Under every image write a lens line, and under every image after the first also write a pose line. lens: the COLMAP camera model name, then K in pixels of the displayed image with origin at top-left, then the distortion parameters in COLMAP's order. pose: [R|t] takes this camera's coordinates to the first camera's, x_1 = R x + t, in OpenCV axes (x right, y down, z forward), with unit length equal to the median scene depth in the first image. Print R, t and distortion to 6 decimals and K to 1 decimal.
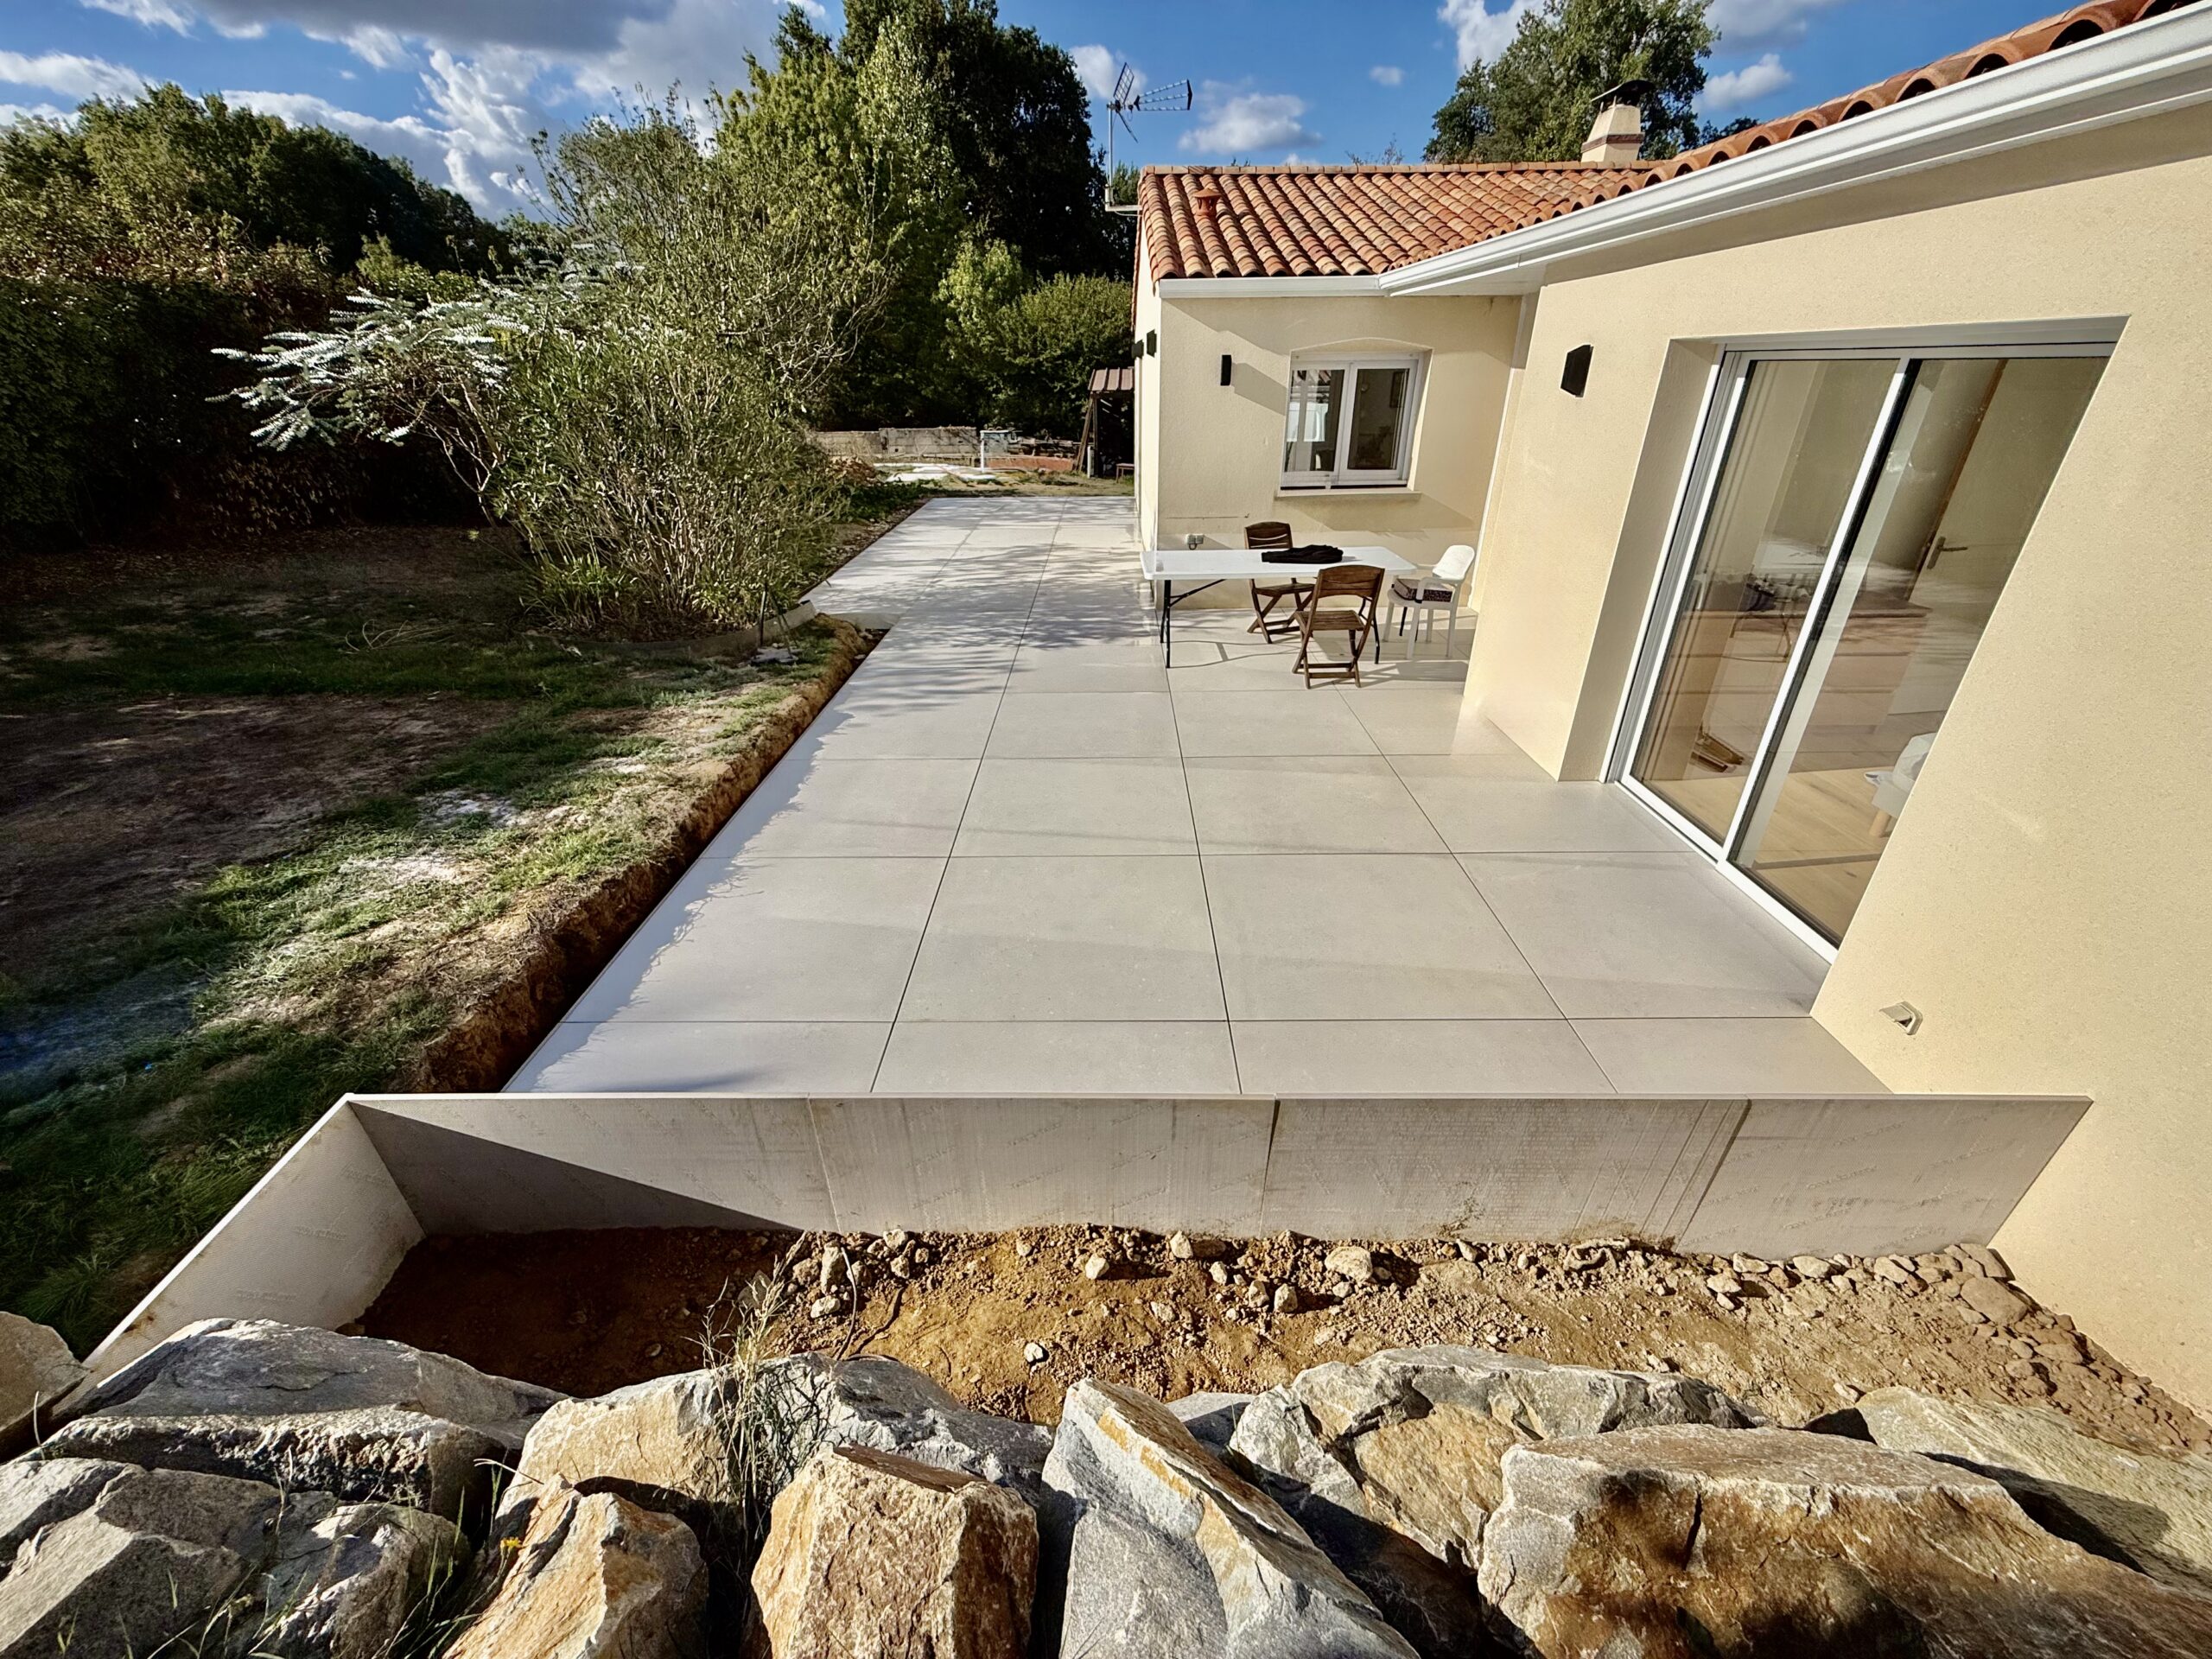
lens RADIAL K [[881.2, 0, 1108.4], [0, 881.2, 835.4], [0, 0, 1]] dist [0.000228, 0.000063]
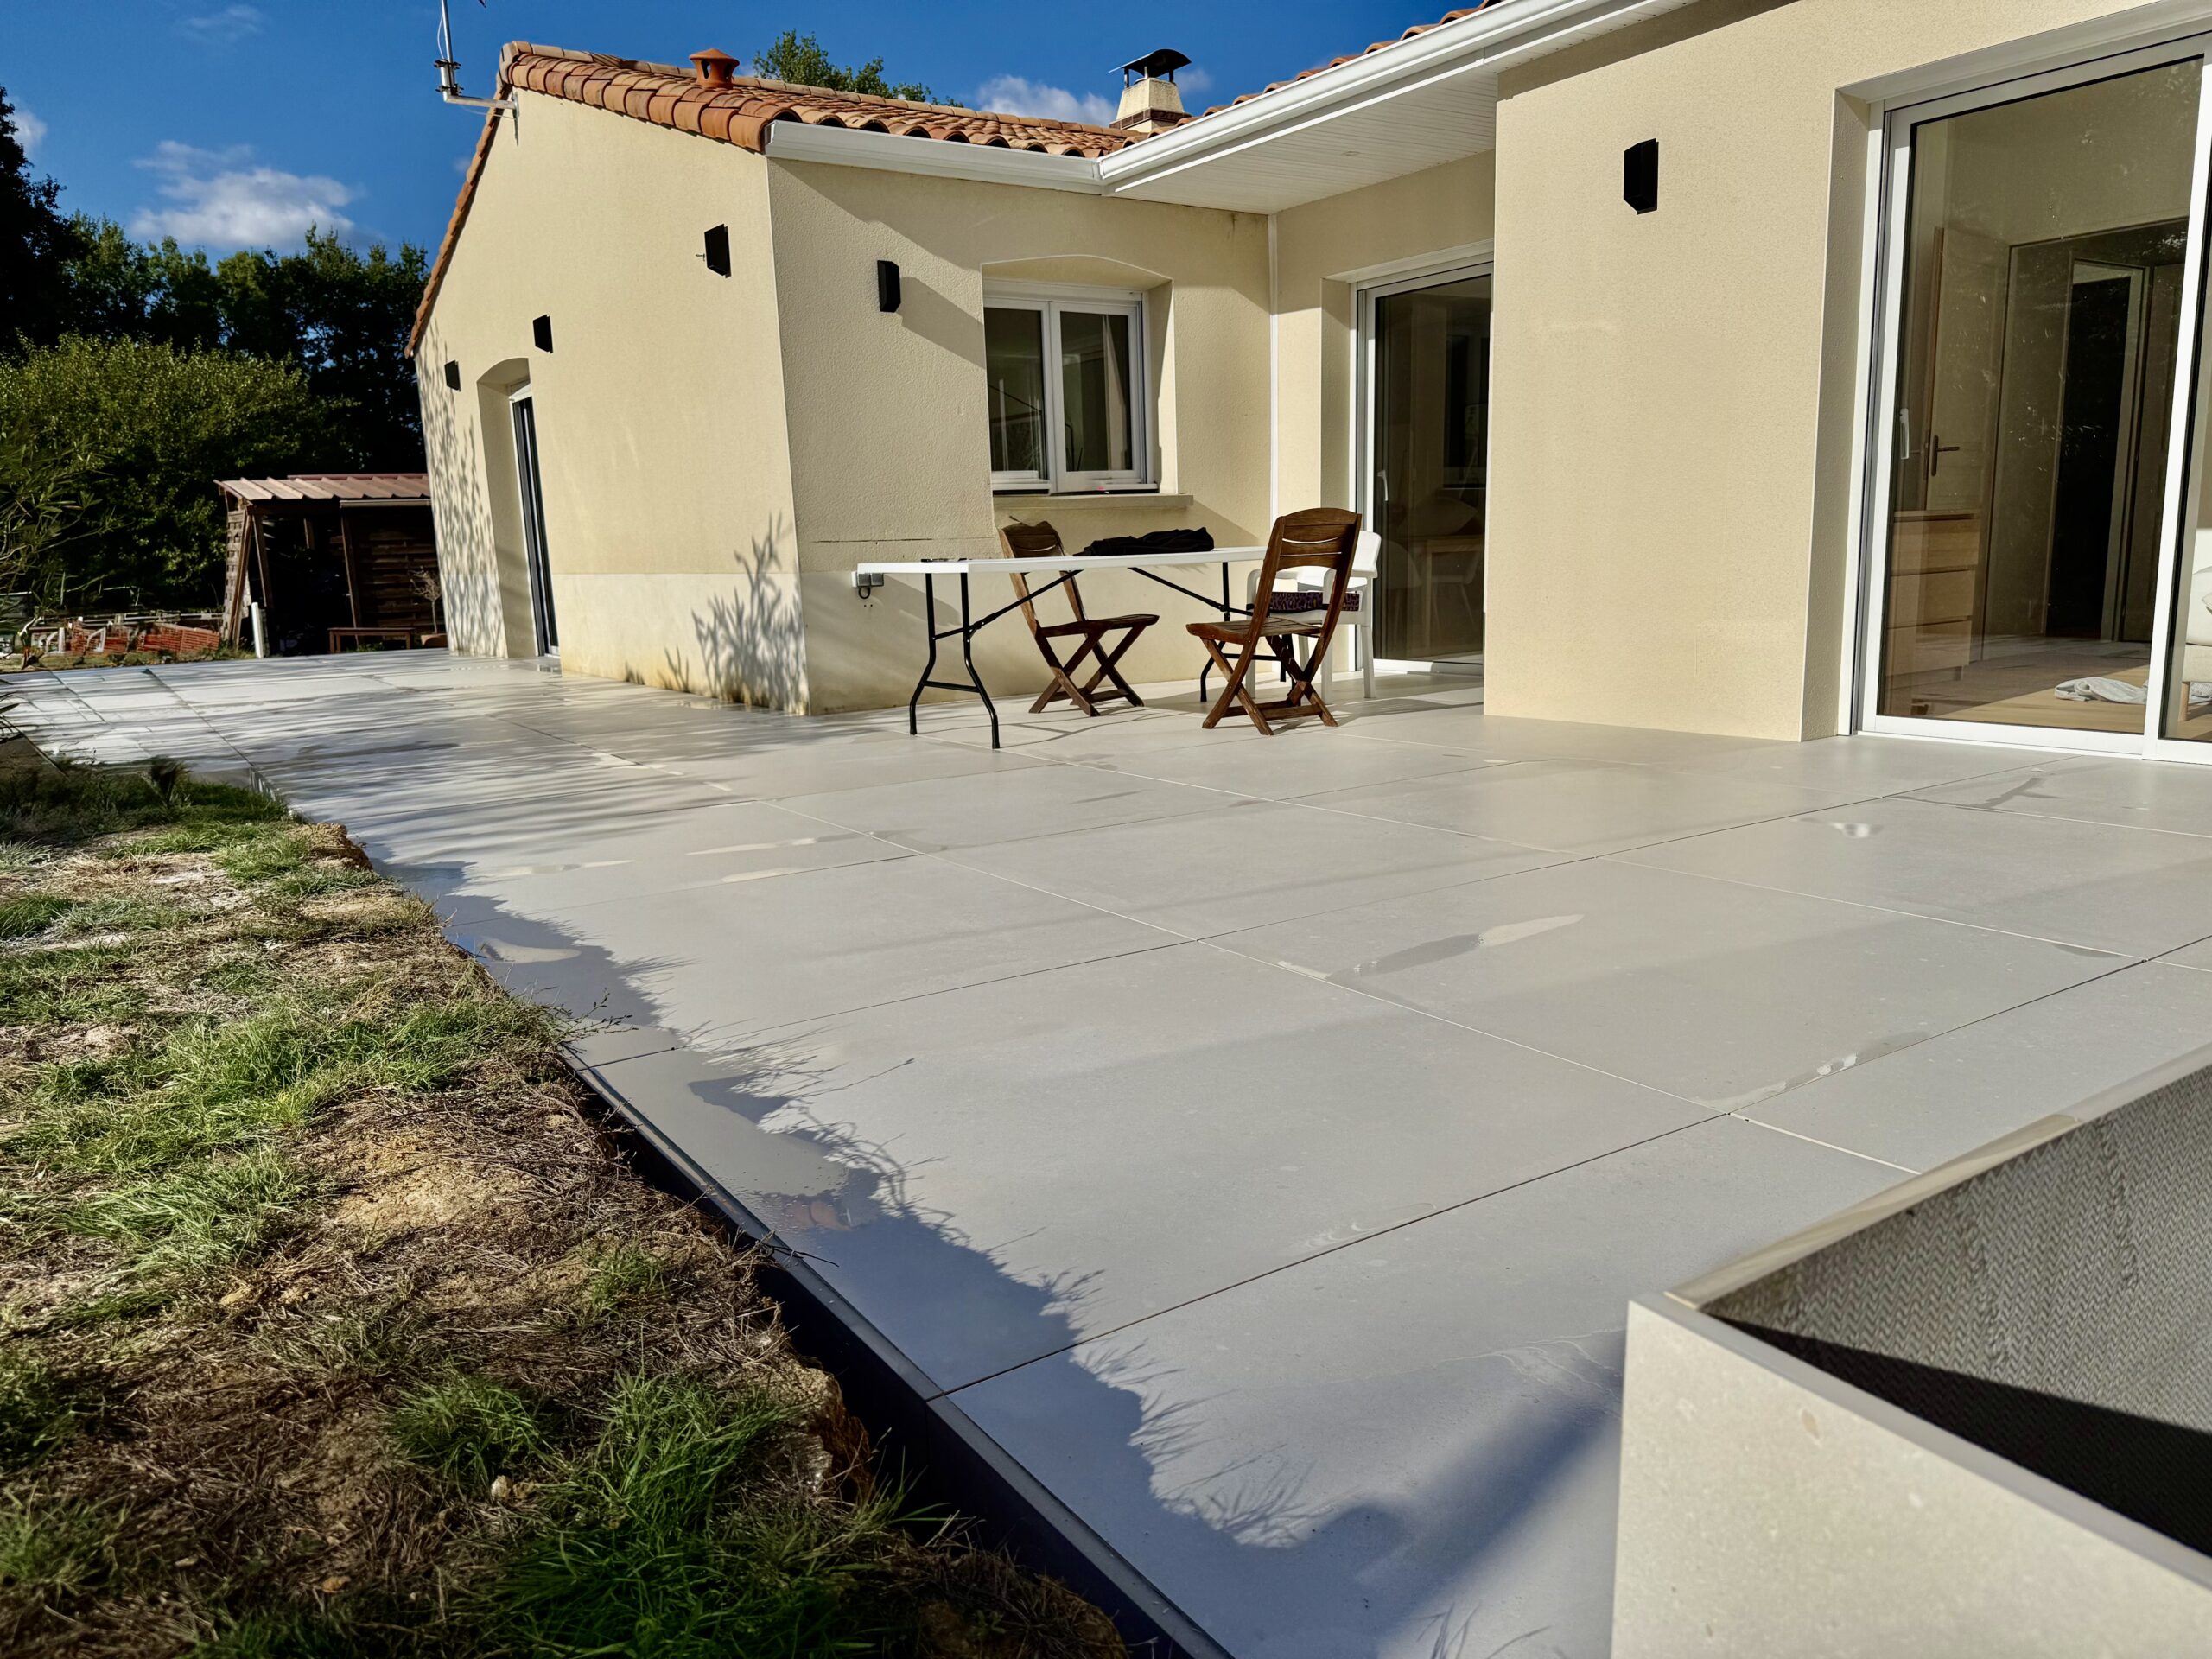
lens RADIAL K [[1577.0, 0, 1105.8], [0, 1577.0, 830.4], [0, 0, 1]] dist [0.008242, -0.001713]
pose [[0.829186, -0.119558, 0.546038, -0.373149], [0.286080, 0.929995, -0.230799, 0.081933], [-0.480218, 0.347585, 0.805341, 0.245946]]
